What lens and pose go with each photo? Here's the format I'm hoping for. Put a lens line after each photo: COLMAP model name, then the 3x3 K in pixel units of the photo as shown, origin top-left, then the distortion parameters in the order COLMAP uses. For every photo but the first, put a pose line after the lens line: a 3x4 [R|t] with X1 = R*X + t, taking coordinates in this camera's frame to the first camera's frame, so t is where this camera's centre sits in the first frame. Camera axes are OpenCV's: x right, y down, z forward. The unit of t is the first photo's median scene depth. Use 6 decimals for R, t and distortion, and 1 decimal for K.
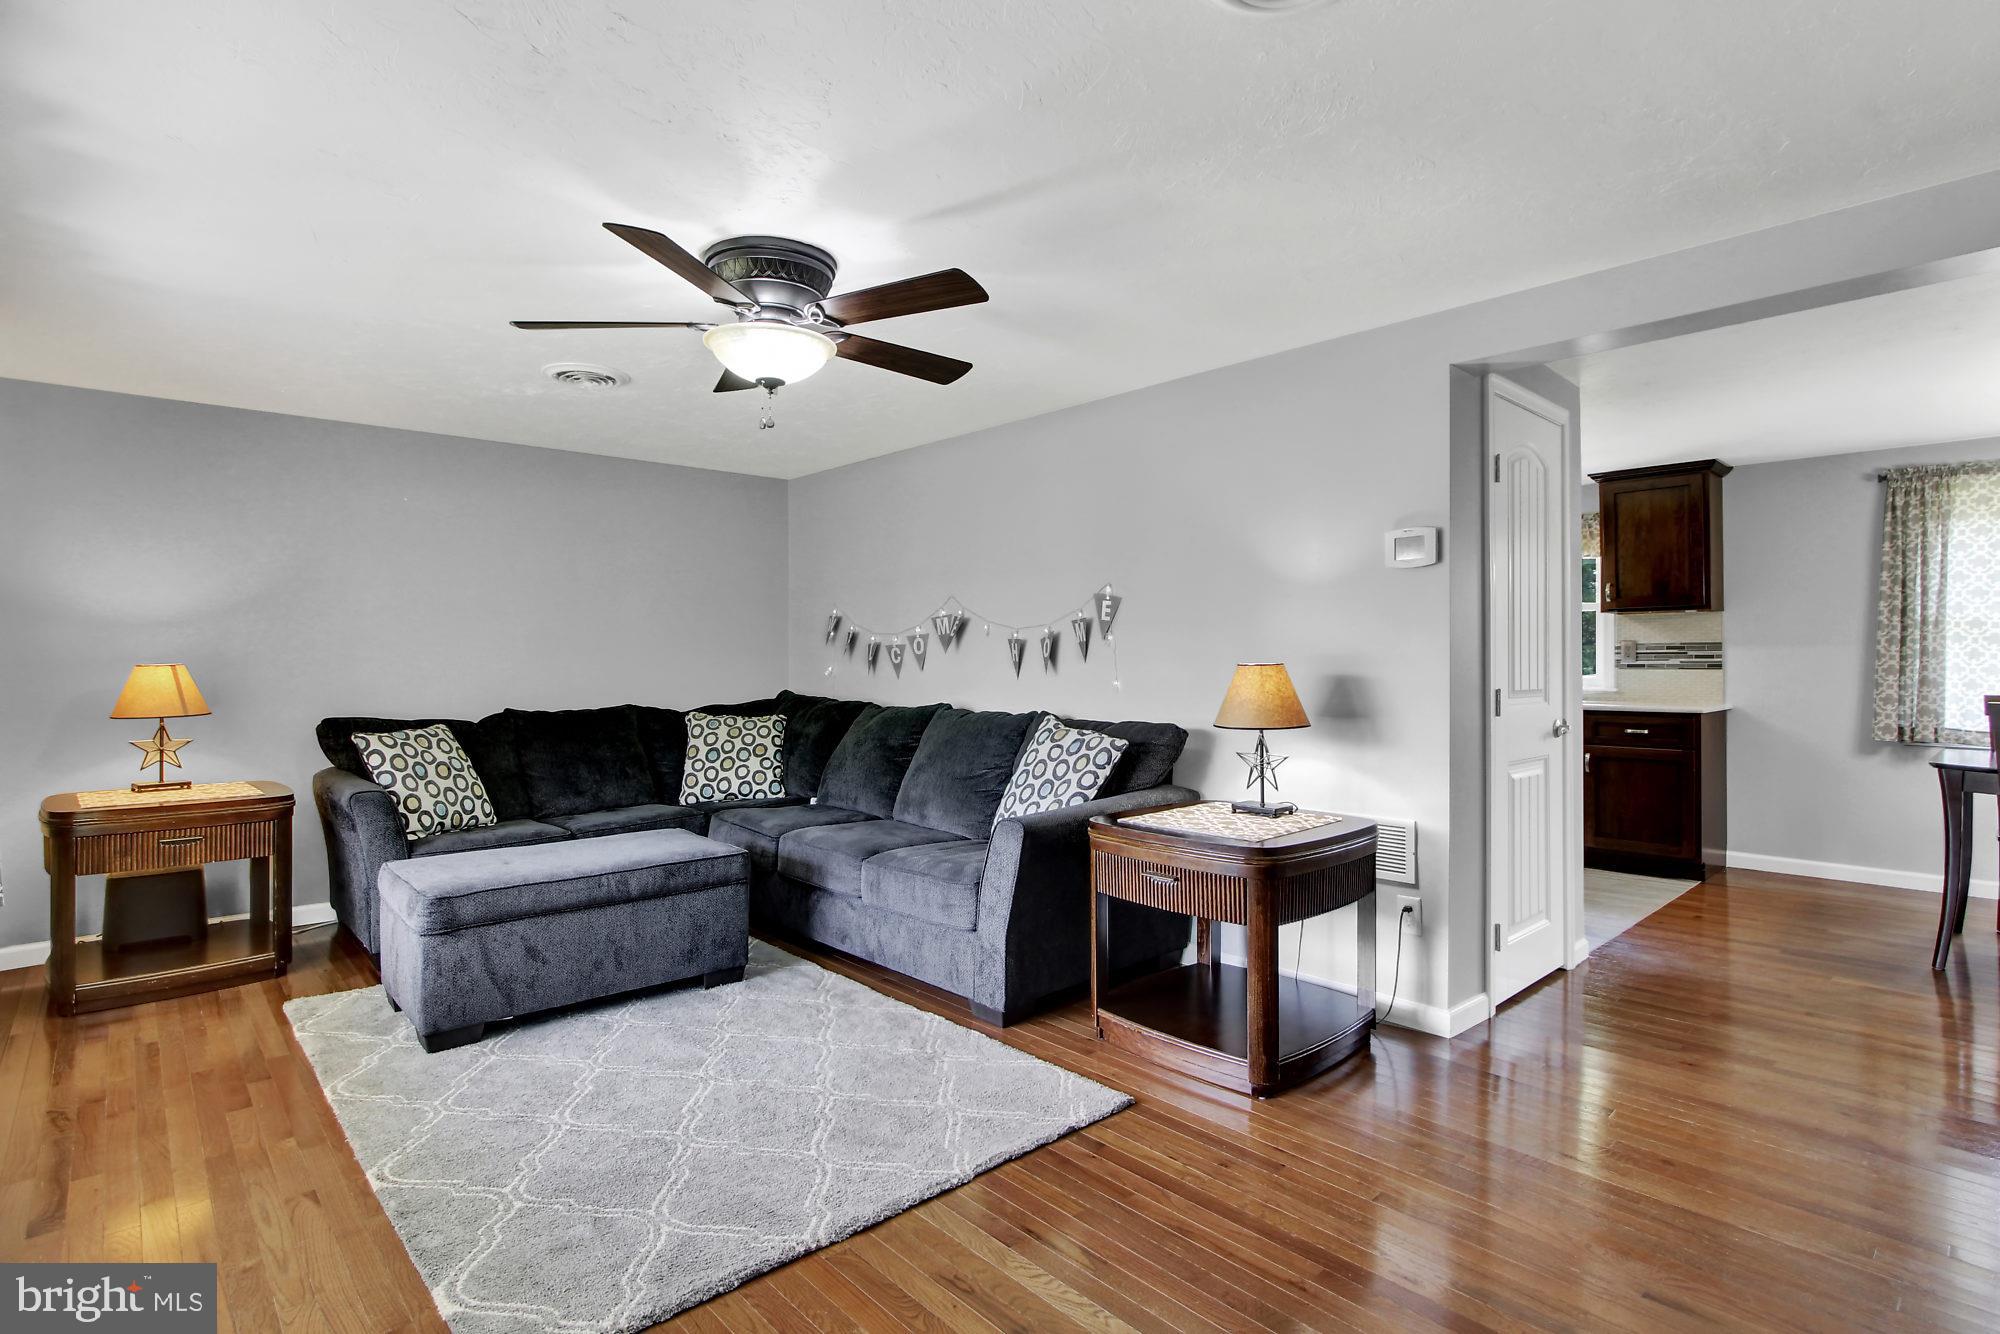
lens RADIAL K [[965.3, 0, 991.2], [0, 965.3, 666.0], [0, 0, 1]] dist [-0.014001, -0.000345]
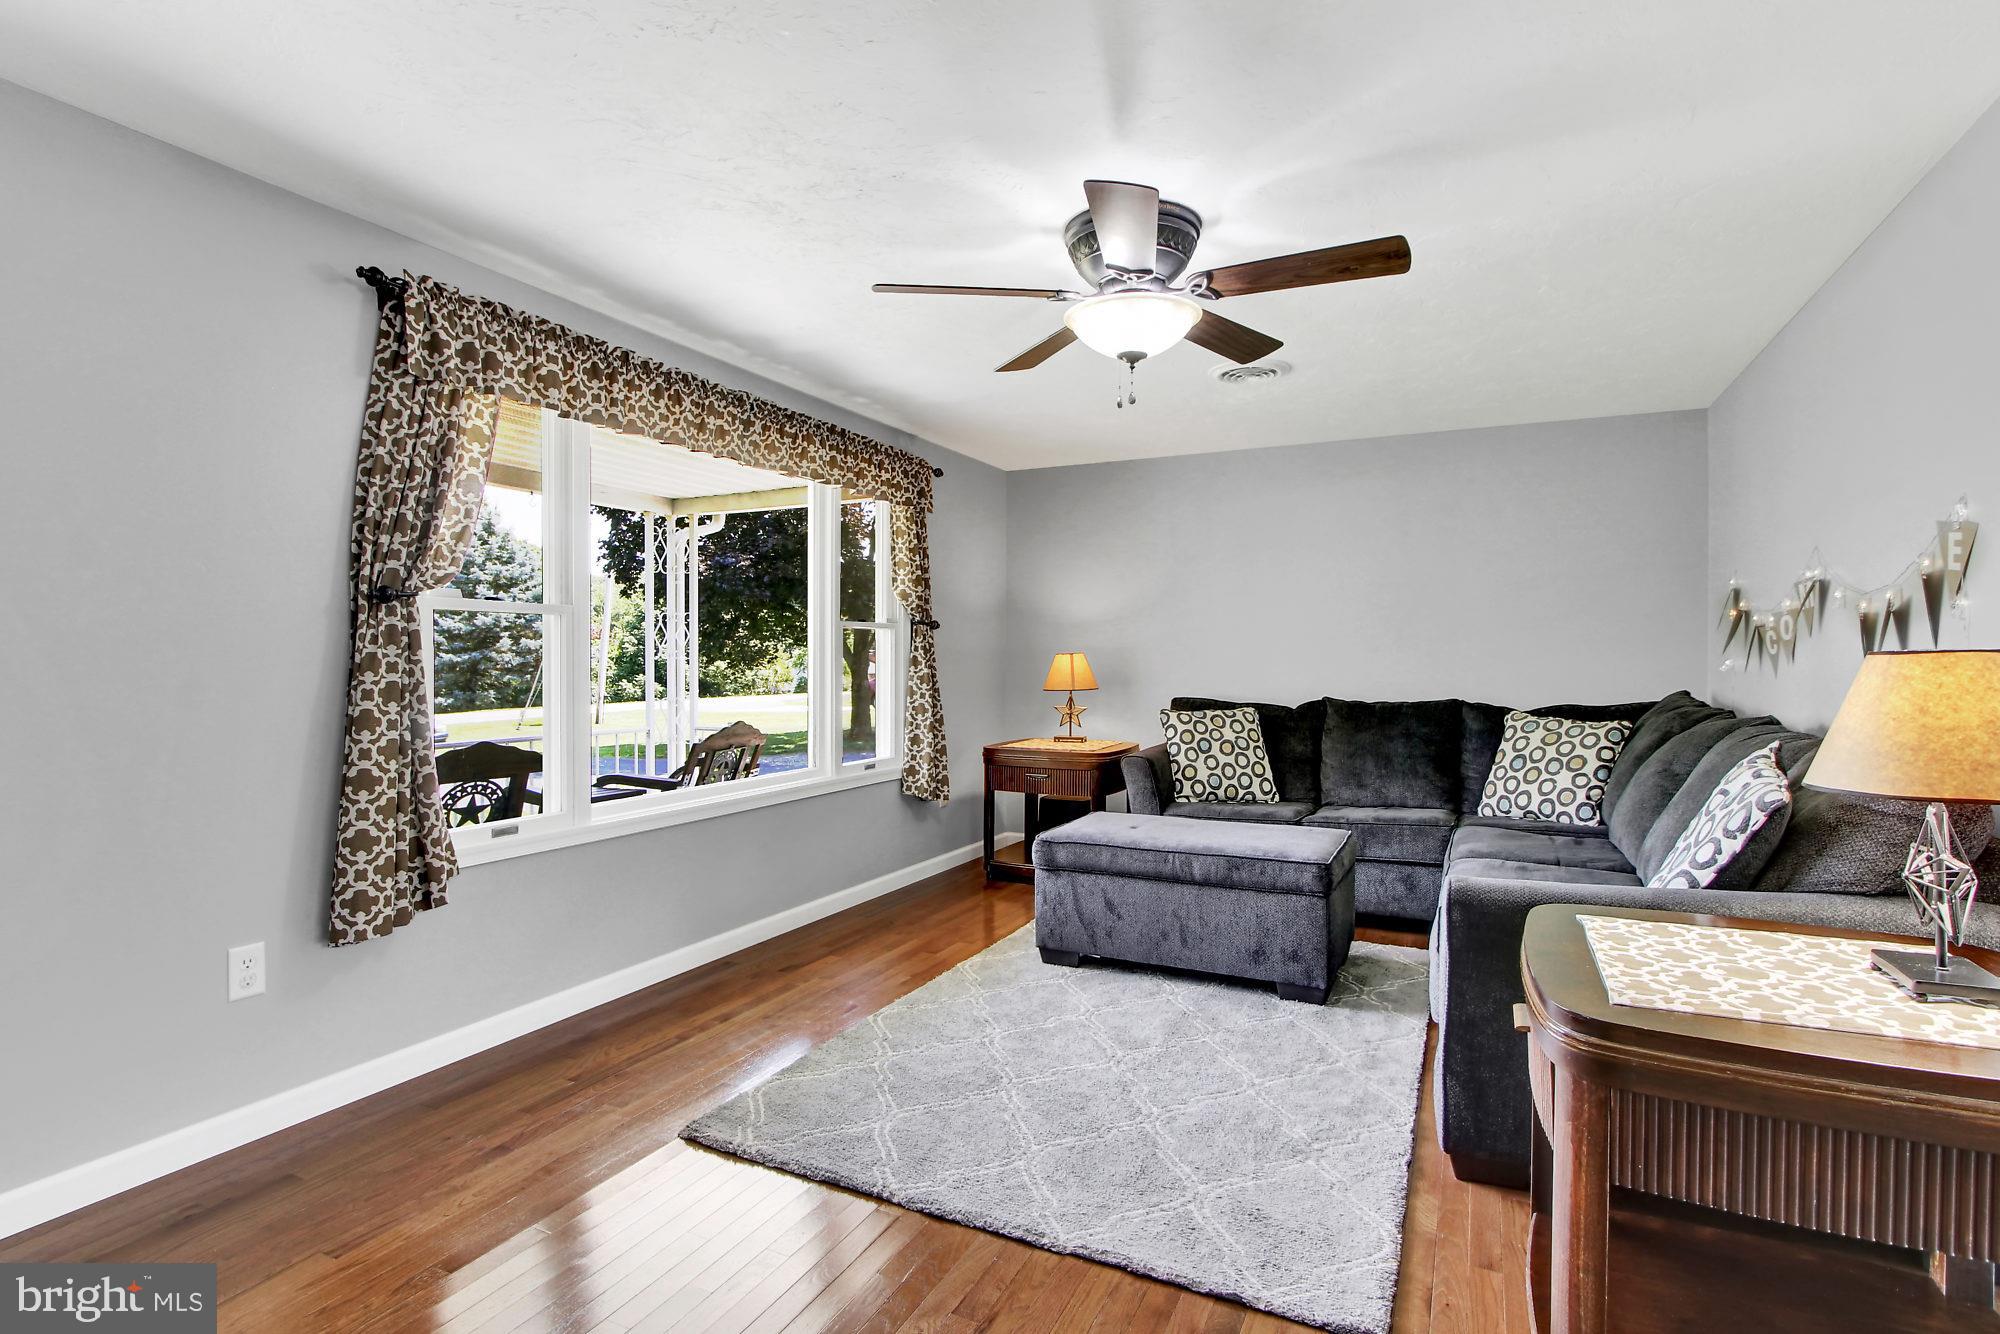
lens RADIAL K [[960.3, 0, 994.3], [0, 960.3, 670.0], [0, 0, 1]] dist [-0.019323, 0.000369]
pose [[0.383809, 0.015450, -0.923283, 0.391065], [-0.005766, 0.999881, 0.014335, 0.002485], [0.923395, -0.000178, 0.383852, 0.331640]]
